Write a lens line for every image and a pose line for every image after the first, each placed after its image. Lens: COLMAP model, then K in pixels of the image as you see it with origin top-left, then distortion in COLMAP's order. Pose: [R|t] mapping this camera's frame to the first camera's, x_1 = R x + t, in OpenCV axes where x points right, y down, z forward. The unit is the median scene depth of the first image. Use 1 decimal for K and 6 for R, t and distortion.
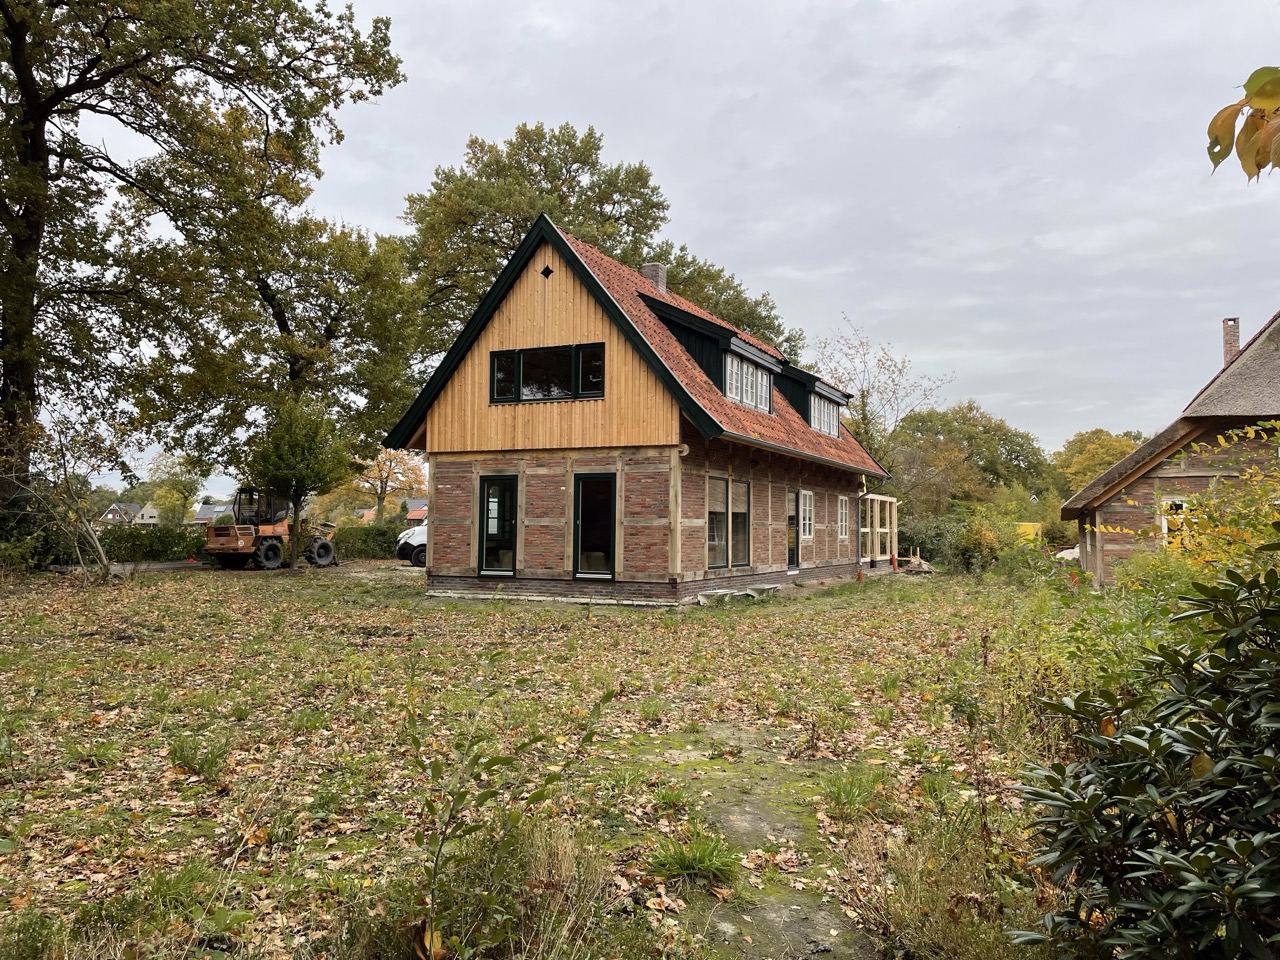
lens RADIAL K [[954.3, 0, 646.3], [0, 954.3, 477.4], [0, 0, 1]] dist [0.092886, -0.122457]
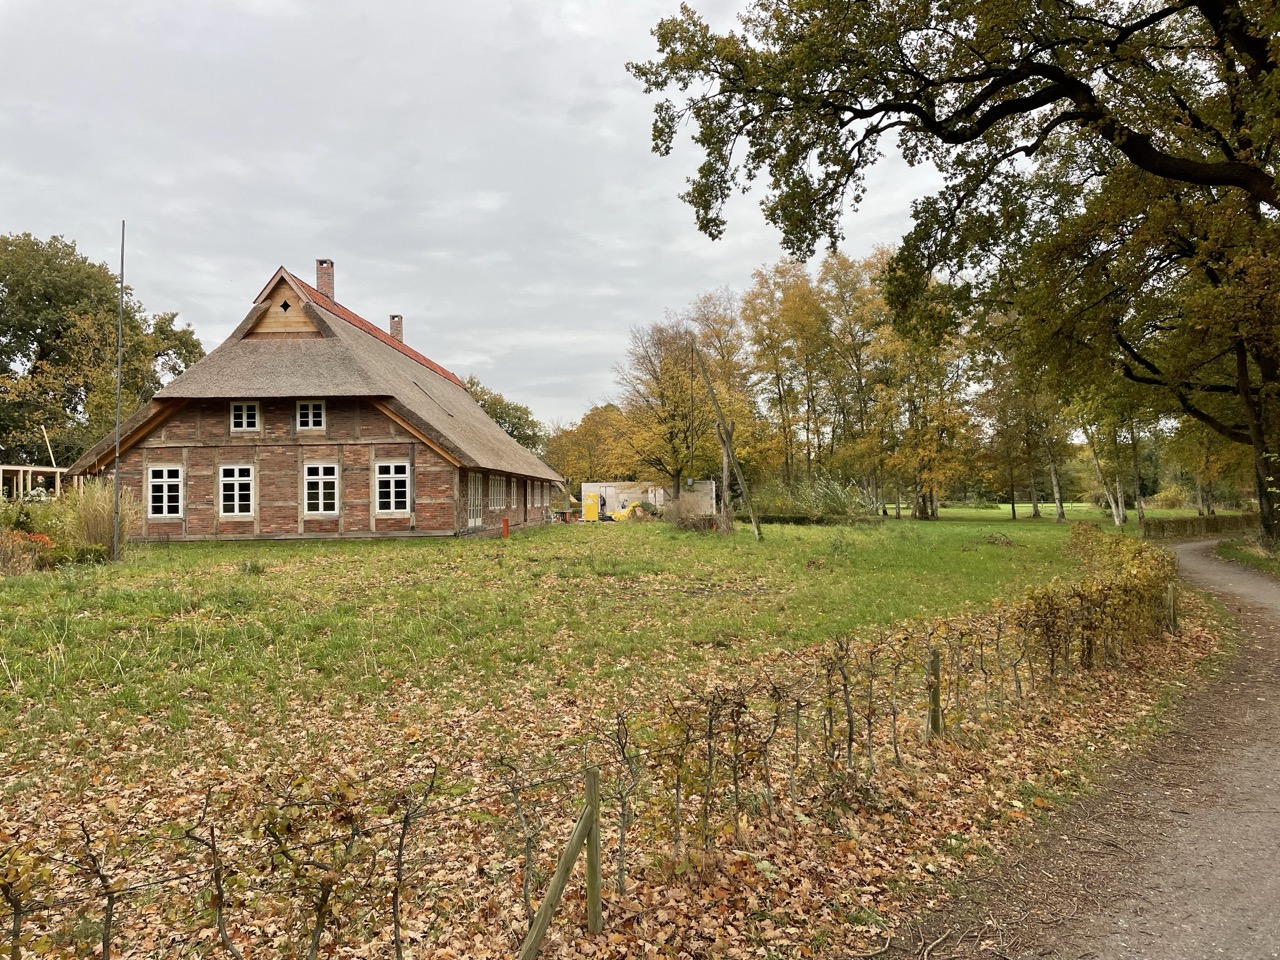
lens RADIAL K [[935.9, 0, 637.1], [0, 935.9, 465.3], [0, 0, 1]] dist [0.095415, -0.117646]
pose [[0.928720, -0.013677, 0.370530, 0.738808], [0.006930, 0.999785, 0.019534, 0.002921], [-0.370717, -0.015574, 0.928615, -0.357471]]
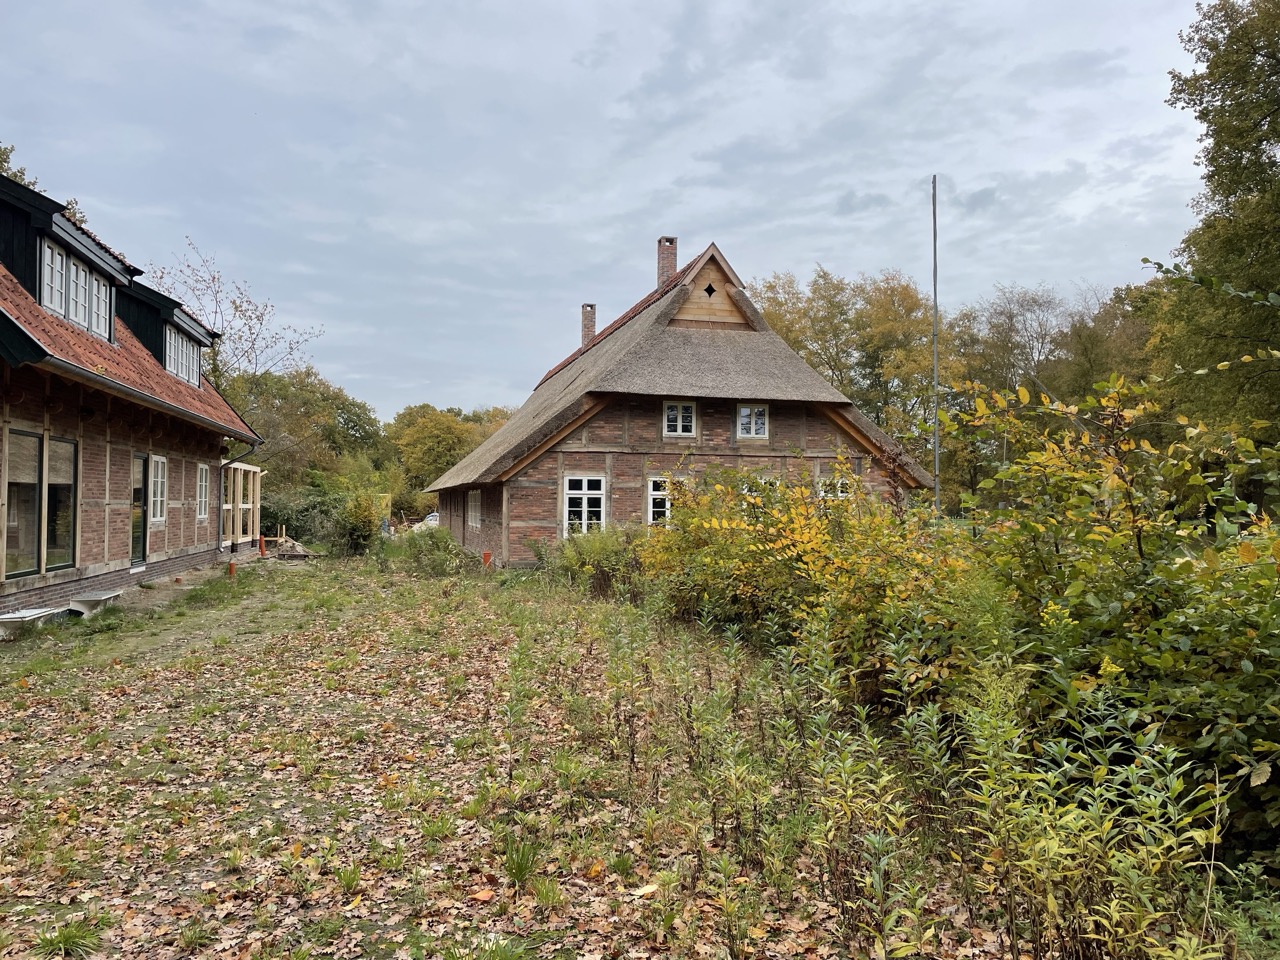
lens RADIAL K [[954.3, 0, 646.3], [0, 954.3, 477.4], [0, 0, 1]] dist [0.092886, -0.122457]
pose [[0.781334, 0.012623, 0.623986, -0.003688], [-0.033005, 0.999232, 0.021114, 0.002837], [-0.623240, -0.037092, 0.781150, 0.223381]]
